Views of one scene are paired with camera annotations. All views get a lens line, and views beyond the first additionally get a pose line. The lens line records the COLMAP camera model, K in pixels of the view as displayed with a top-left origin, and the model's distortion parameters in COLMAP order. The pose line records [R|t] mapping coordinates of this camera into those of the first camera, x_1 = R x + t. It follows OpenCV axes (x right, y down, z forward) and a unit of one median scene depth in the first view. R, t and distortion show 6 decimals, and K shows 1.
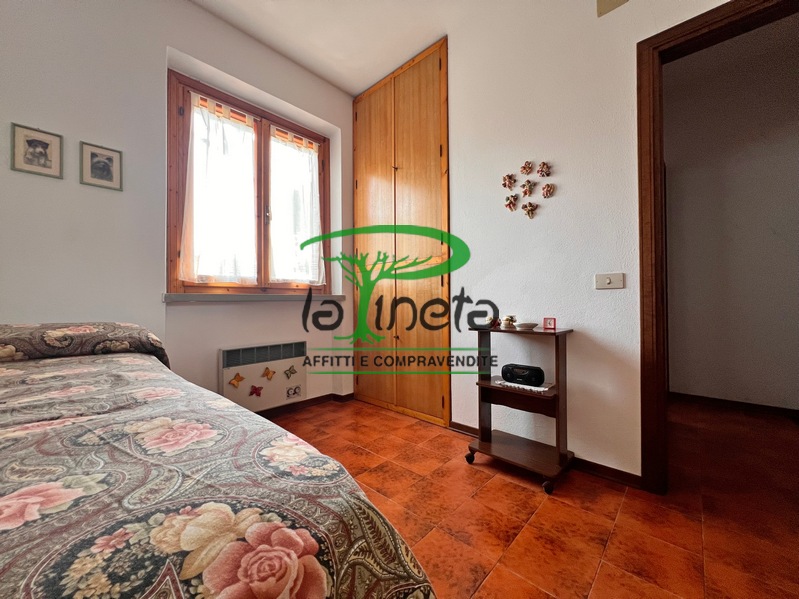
lens RADIAL K [[321.5, 0, 395.3], [0, 321.5, 297.4], [0, 0, 1]] dist [-0.003831, 0.000907]
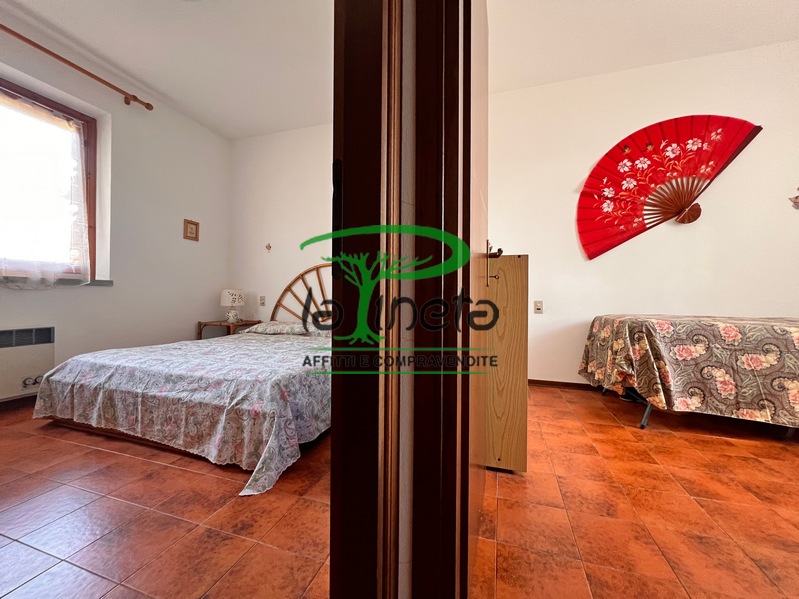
lens RADIAL K [[323.0, 0, 397.3], [0, 323.0, 298.3], [0, 0, 1]] dist [-0.004106, 0.000764]
pose [[-0.906394, 0.002366, -0.422427, 1.140404], [0.004968, 0.999975, -0.005060, 0.035928], [0.422405, -0.006684, -0.906383, 0.834430]]
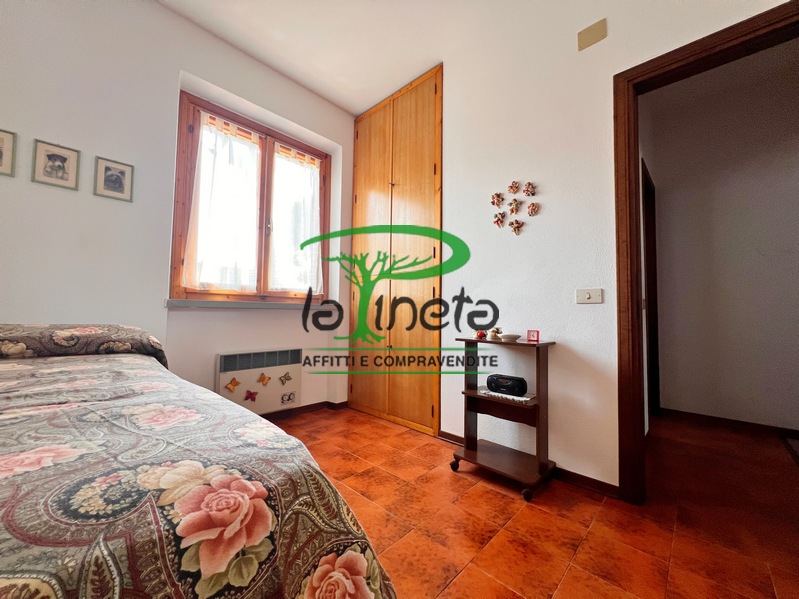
lens RADIAL K [[321.5, 0, 395.4], [0, 321.5, 297.4], [0, 0, 1]] dist [-0.003831, 0.000907]
pose [[0.999721, 0.021511, -0.009779, 0.038013], [-0.021859, 0.999079, -0.036912, 0.004685], [0.008976, 0.037115, 0.999271, -0.043196]]
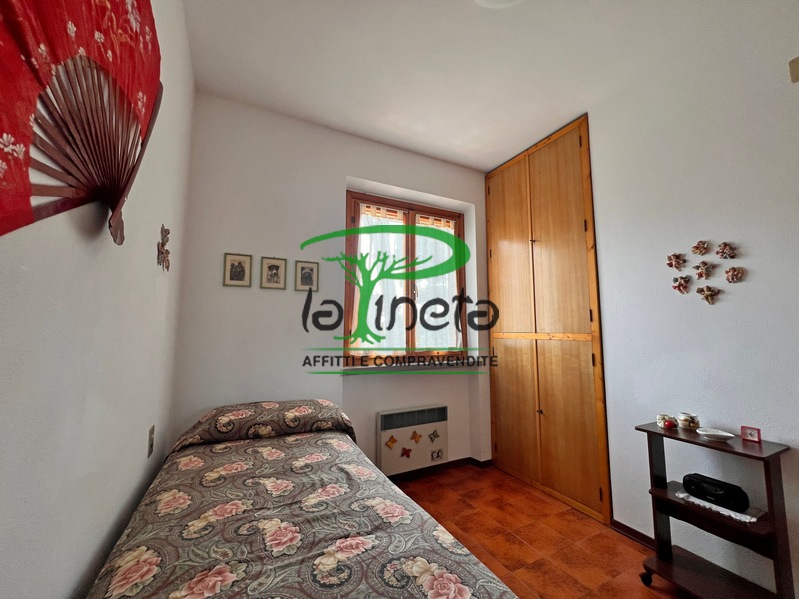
lens RADIAL K [[321.5, 0, 393.9], [0, 321.5, 297.4], [0, 0, 1]] dist [-0.003831, 0.000907]
pose [[0.939064, -0.024323, -0.342881, -0.091987], [-0.005422, 0.996321, -0.085525, -0.179049], [0.343700, 0.082172, 0.935477, -0.124055]]
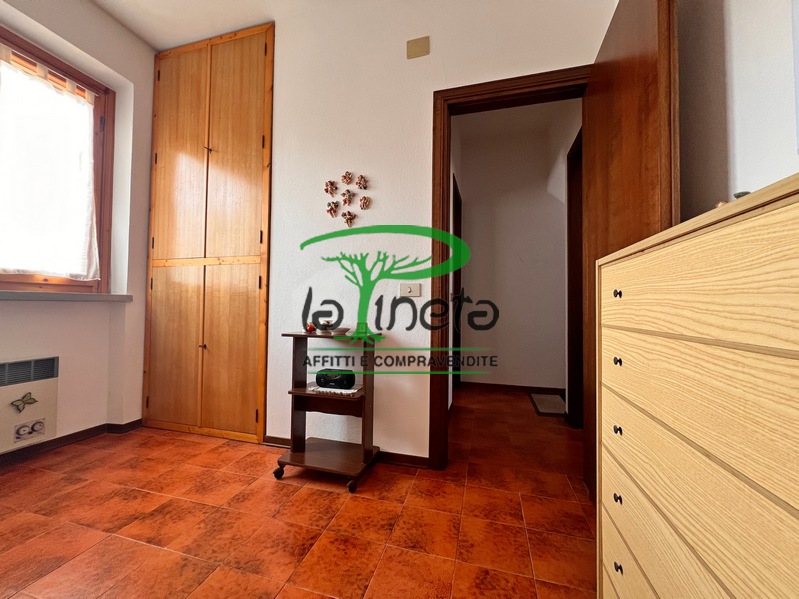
lens RADIAL K [[323.0, 0, 398.2], [0, 323.0, 298.3], [0, 0, 1]] dist [-0.004106, 0.000764]
pose [[0.885962, 0.029057, 0.462847, 0.082767], [-0.023285, 0.999564, -0.018180, 0.000324], [-0.463174, 0.005330, 0.886252, 0.002729]]
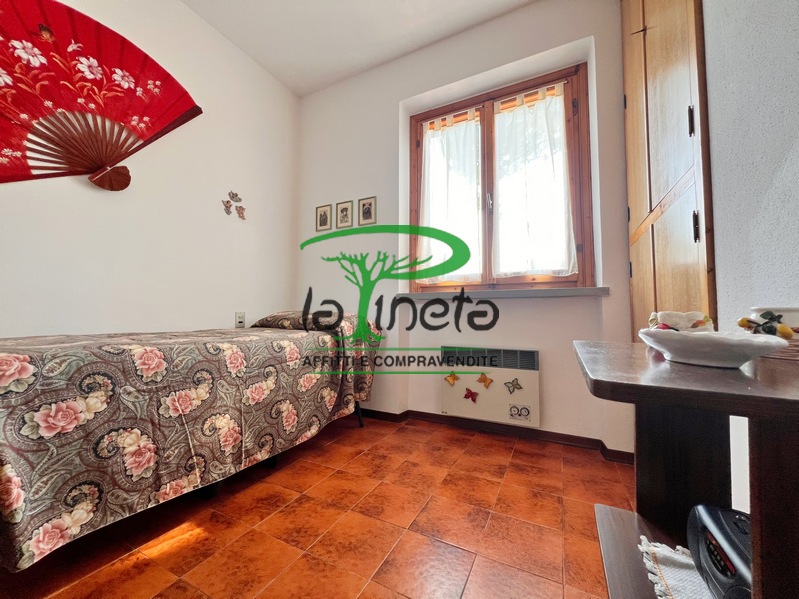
lens RADIAL K [[321.5, 0, 397.0], [0, 321.5, 295.2], [0, 0, 1]] dist [-0.003831, 0.000907]
pose [[0.266101, -0.045690, -0.962862, 0.495016], [0.007762, 0.998945, -0.045257, 0.051009], [0.963914, 0.004570, 0.266175, 0.648744]]
